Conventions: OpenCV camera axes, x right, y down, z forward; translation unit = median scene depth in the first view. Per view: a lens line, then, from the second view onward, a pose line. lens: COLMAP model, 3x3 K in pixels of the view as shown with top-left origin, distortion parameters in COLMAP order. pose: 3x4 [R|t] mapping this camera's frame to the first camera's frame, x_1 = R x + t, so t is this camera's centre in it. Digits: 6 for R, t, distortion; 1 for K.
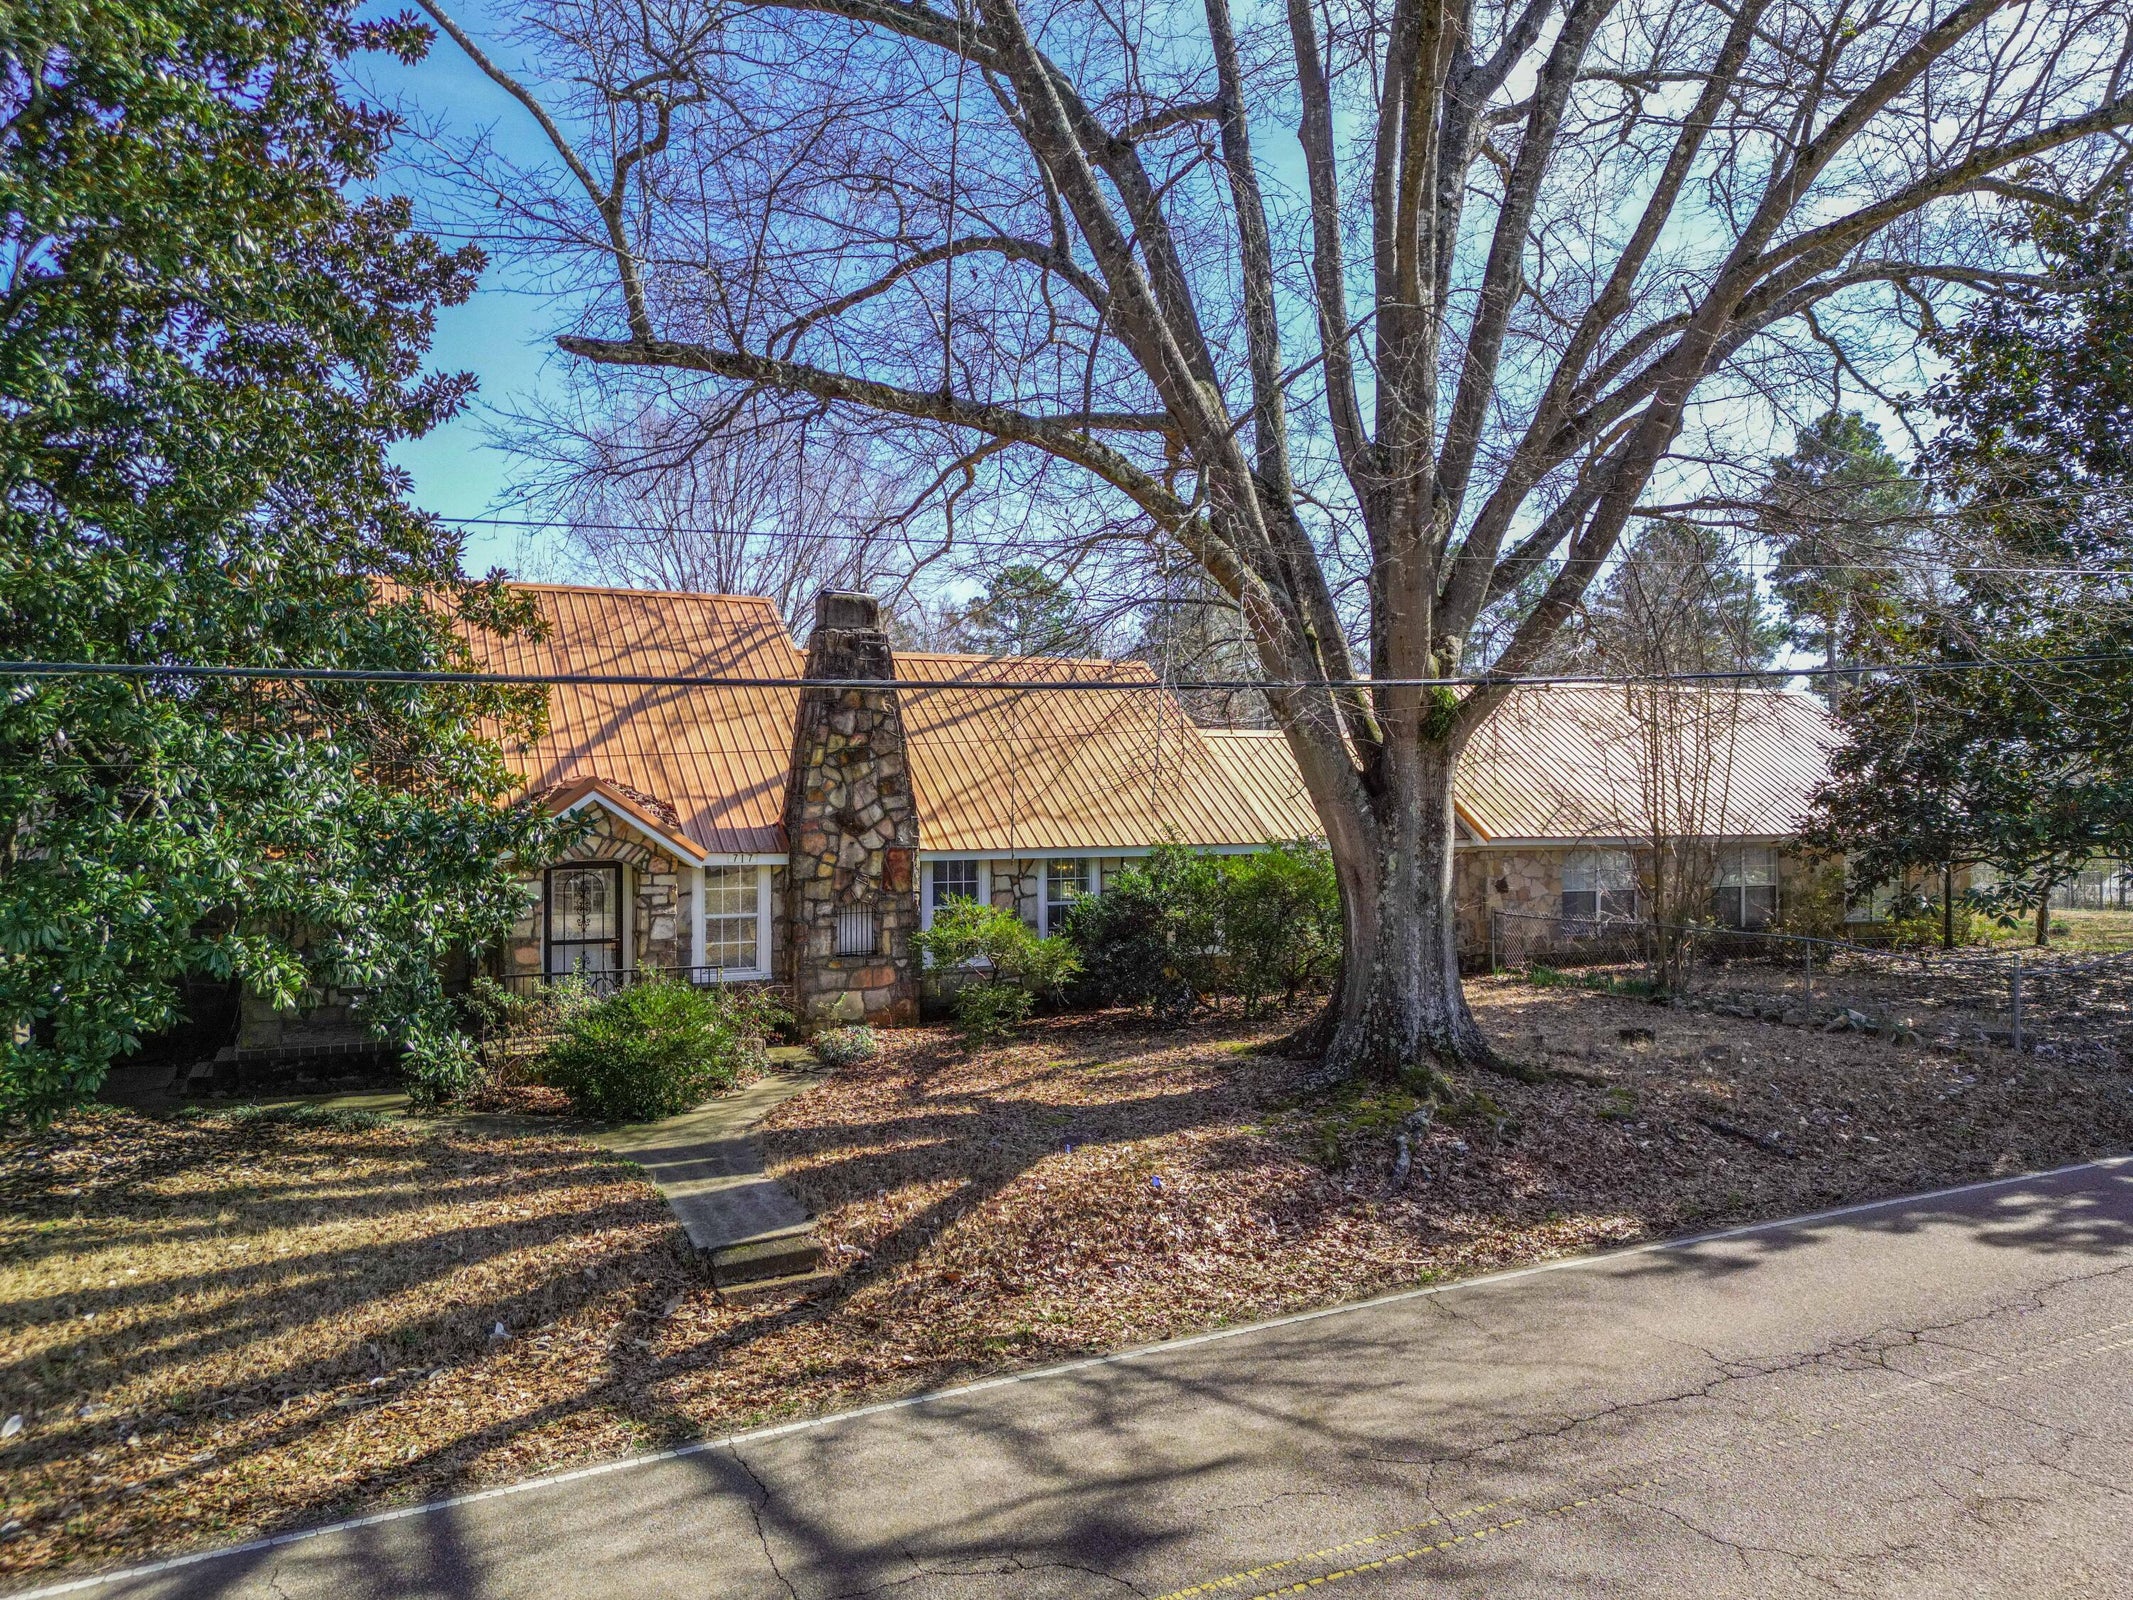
lens RADIAL K [[1524.0, 0, 1042.4], [0, 1524.0, 789.0], [0, 0, 1]] dist [0.103666, -0.148737]
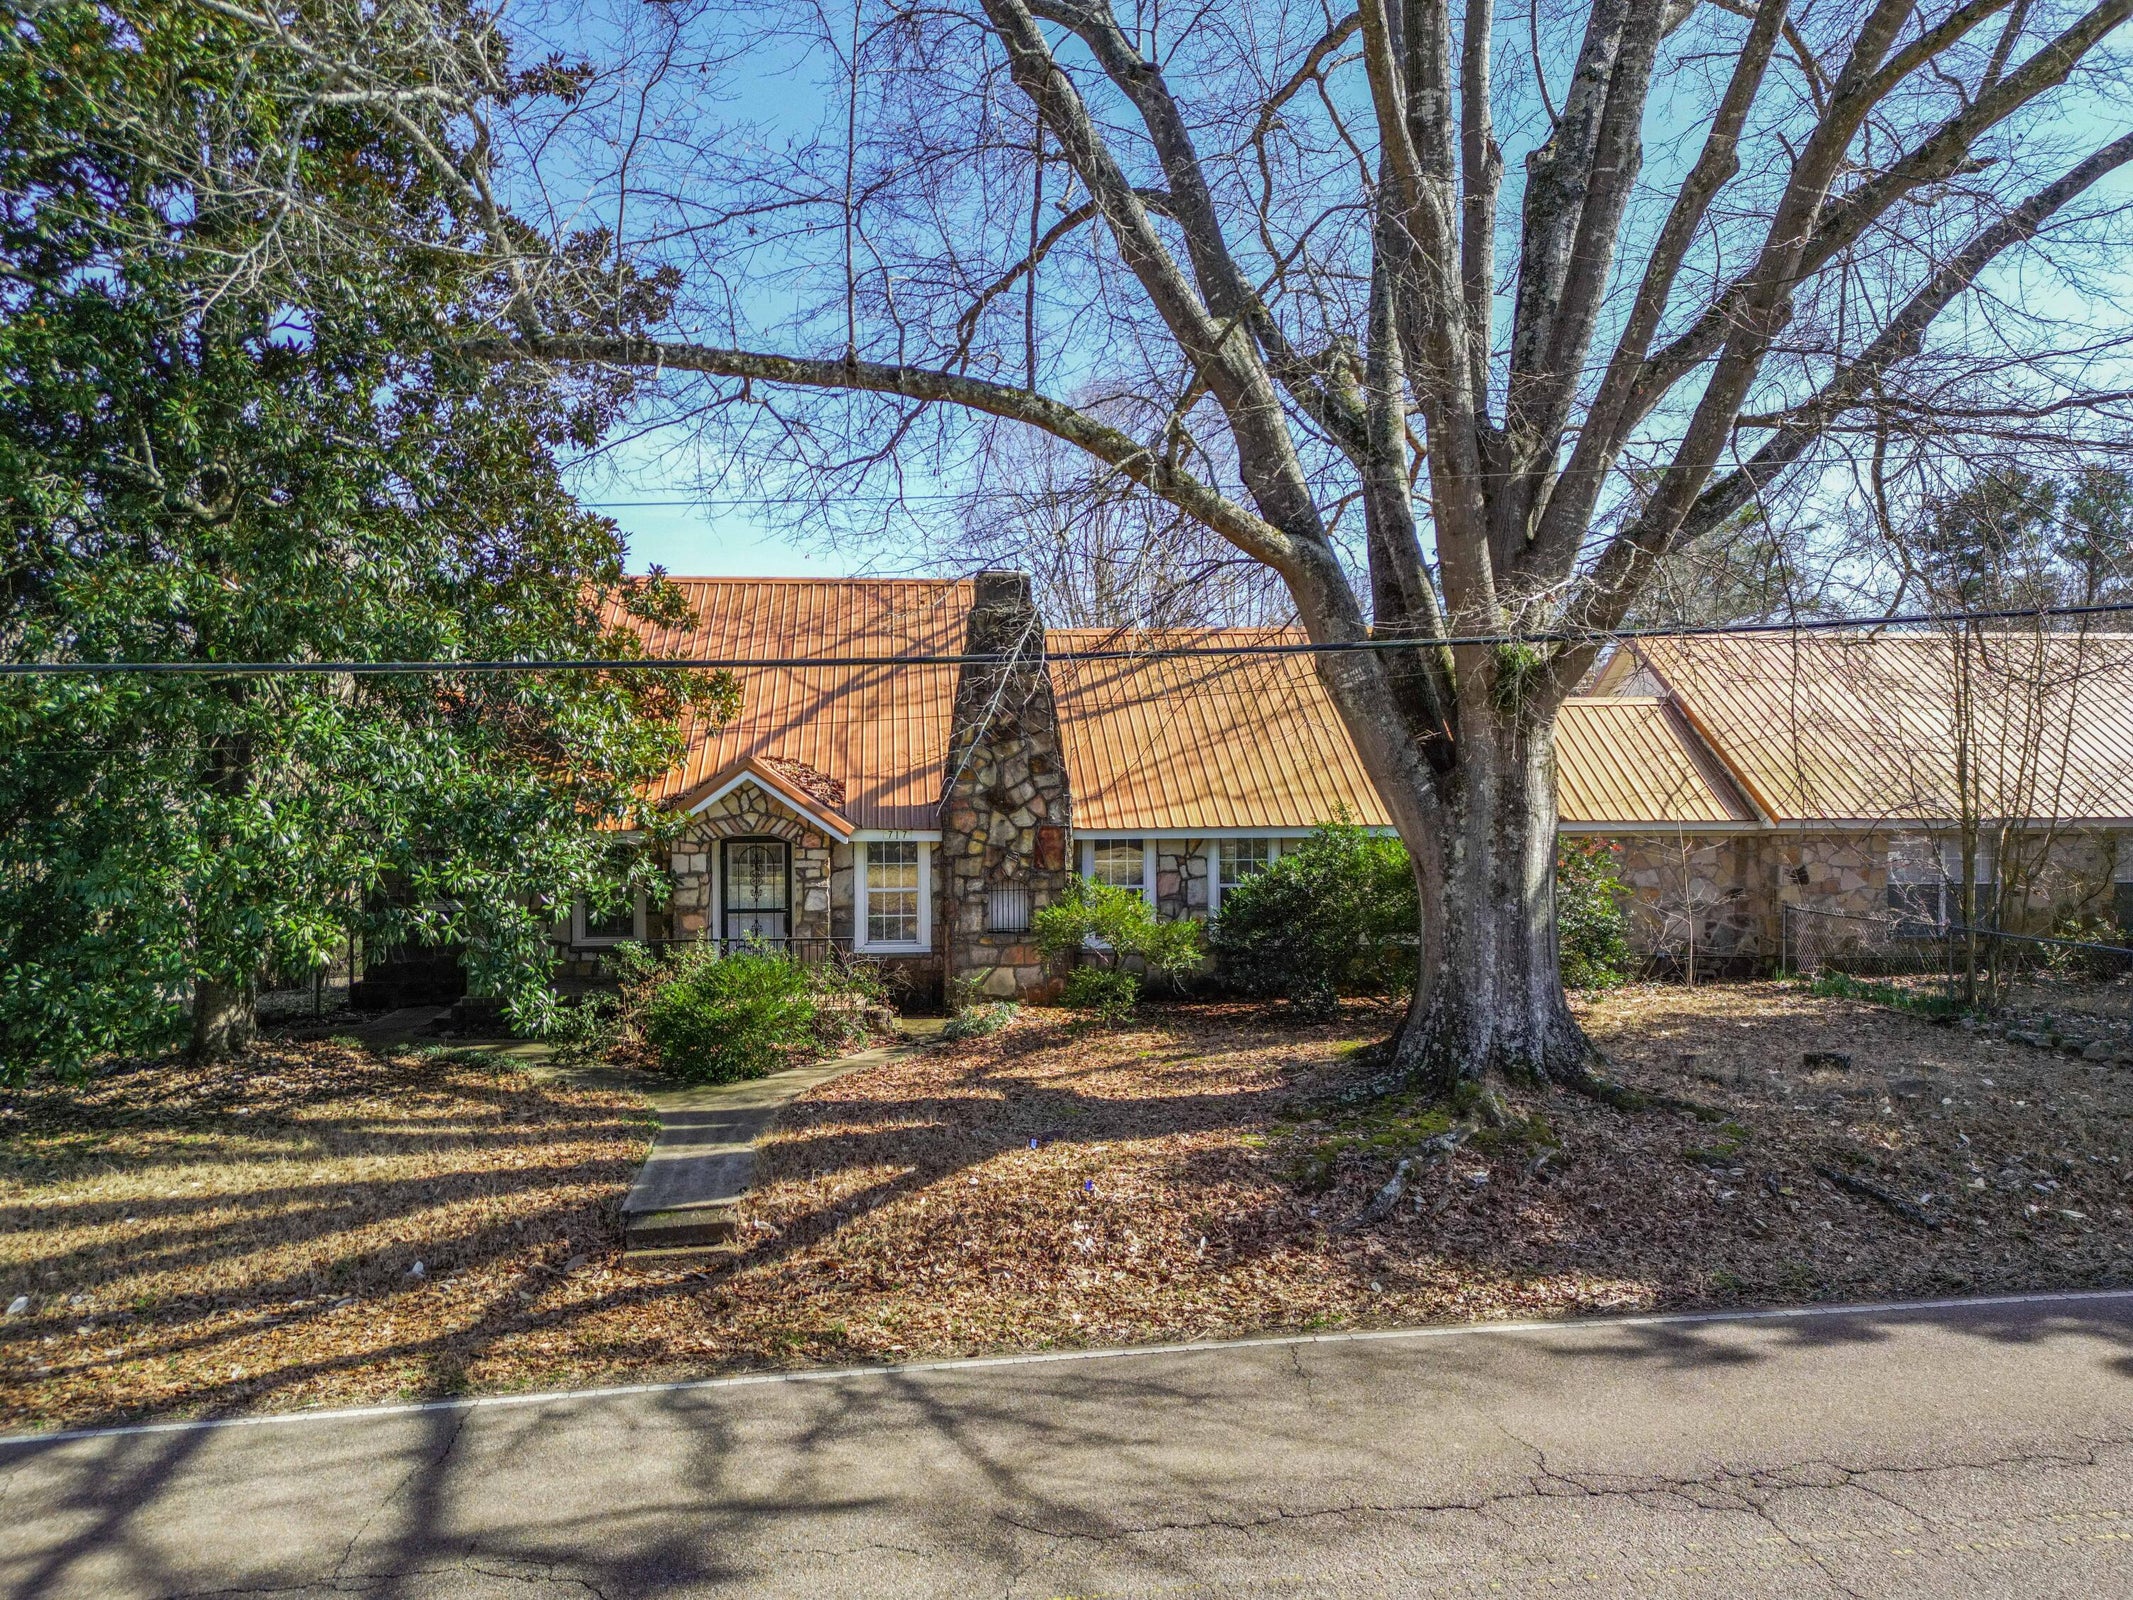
lens RADIAL K [[1476.0, 0, 1052.7], [0, 1476.0, 797.9], [0, 0, 1]] dist [0.106853, -0.122795]
pose [[0.939370, 0.001782, -0.342900, 0.356024], [0.005778, 0.999762, 0.021024, -0.000206], [0.342856, -0.021731, 0.939137, 0.142662]]
